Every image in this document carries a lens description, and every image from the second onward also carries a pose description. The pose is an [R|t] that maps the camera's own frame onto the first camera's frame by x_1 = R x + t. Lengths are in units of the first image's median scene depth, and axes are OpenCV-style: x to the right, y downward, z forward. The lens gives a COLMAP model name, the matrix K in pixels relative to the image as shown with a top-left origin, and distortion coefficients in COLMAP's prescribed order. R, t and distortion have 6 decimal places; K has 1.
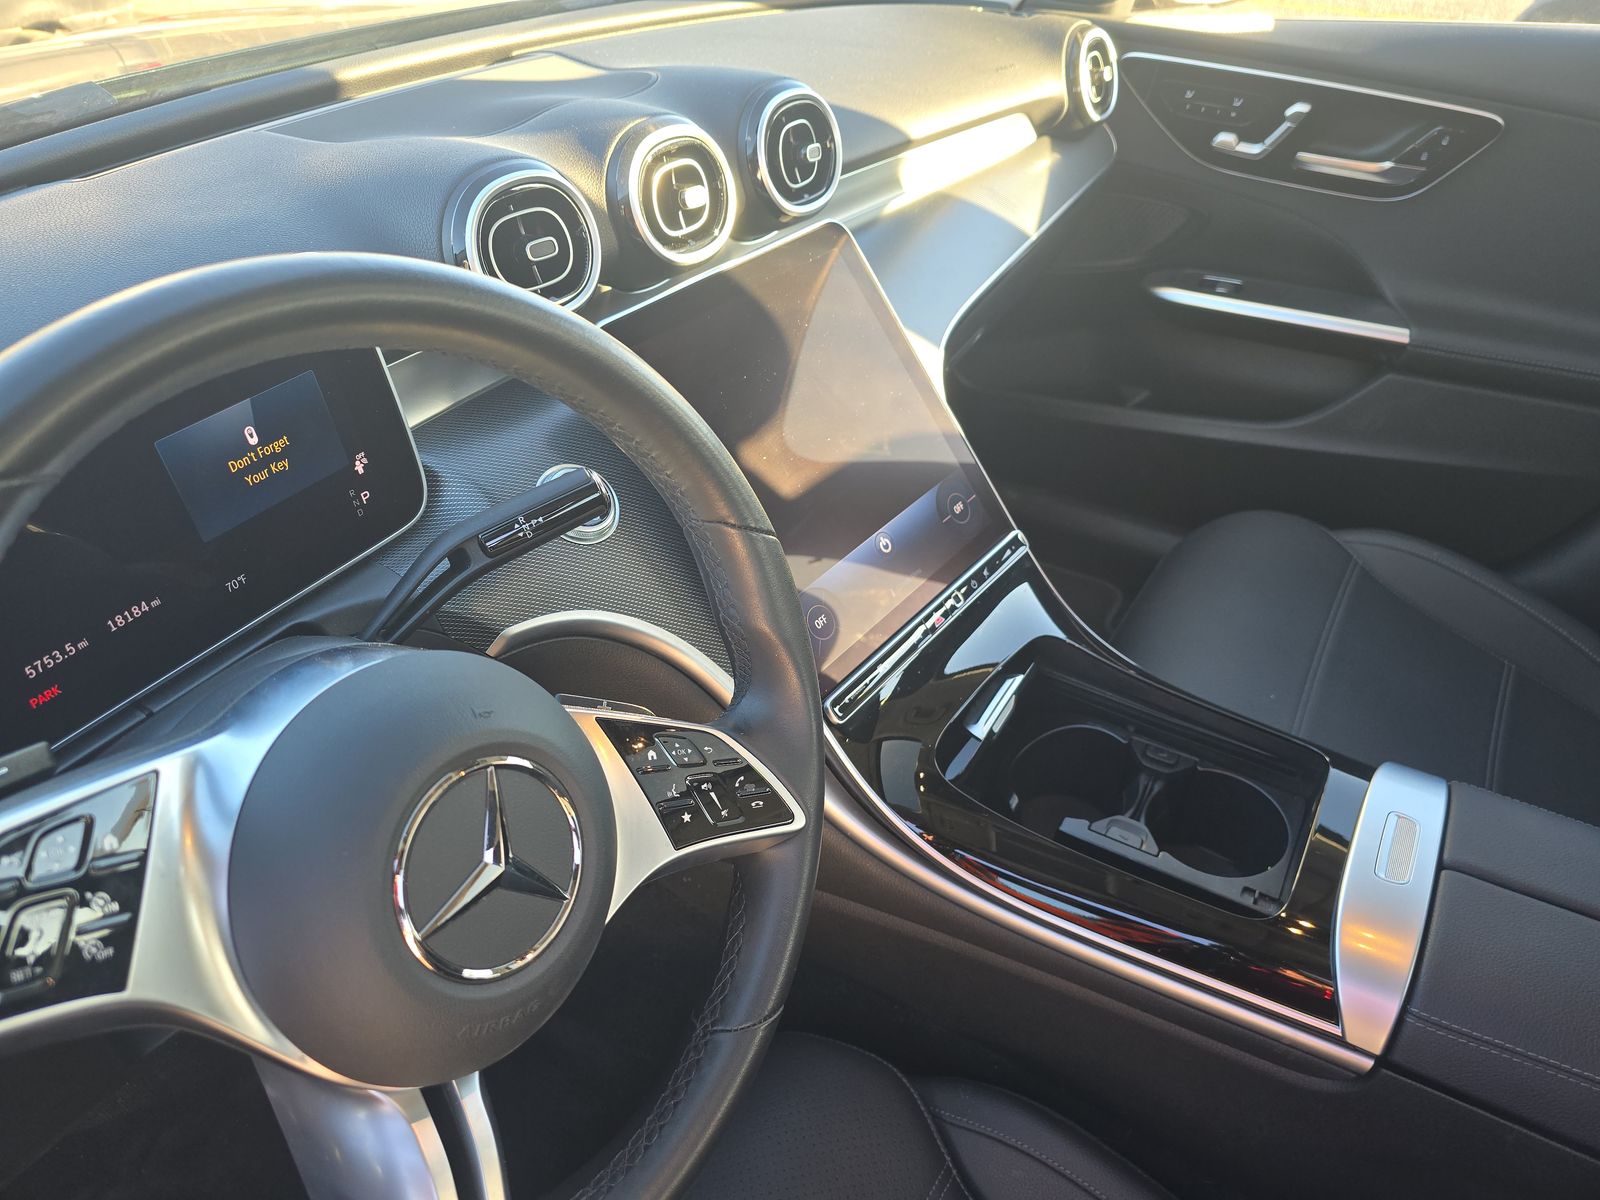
lens RADIAL K [[1117.5, 0, 793.2], [0, 1117.5, 641.1], [0, 0, 1]] dist [0.068798, -0.092702]
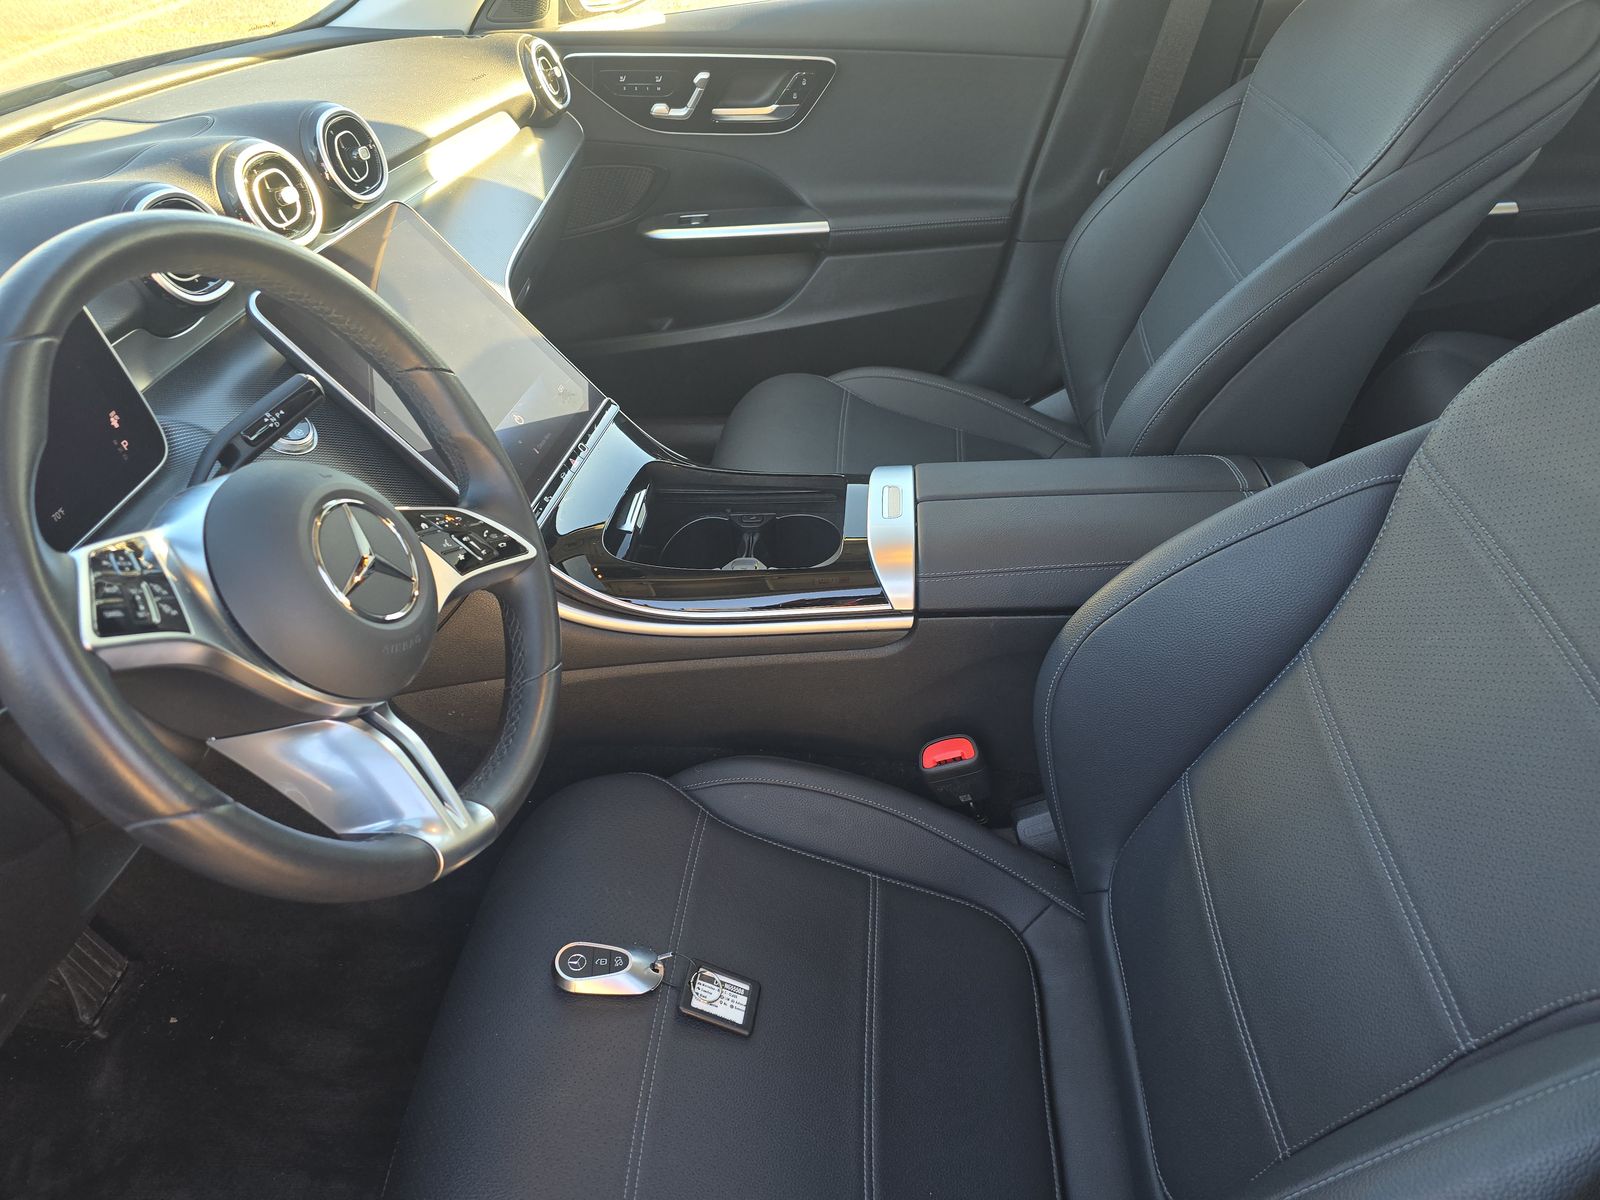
lens RADIAL K [[1064.9, 0, 800.6], [0, 1064.9, 623.4], [0, 0, 1]] dist [0.057717, -0.051975]
pose [[0.891522, -0.315168, 0.325357, -0.107539], [0.318838, 0.946811, 0.043500, 0.189497], [-0.321761, 0.064955, 0.944590, -0.310646]]
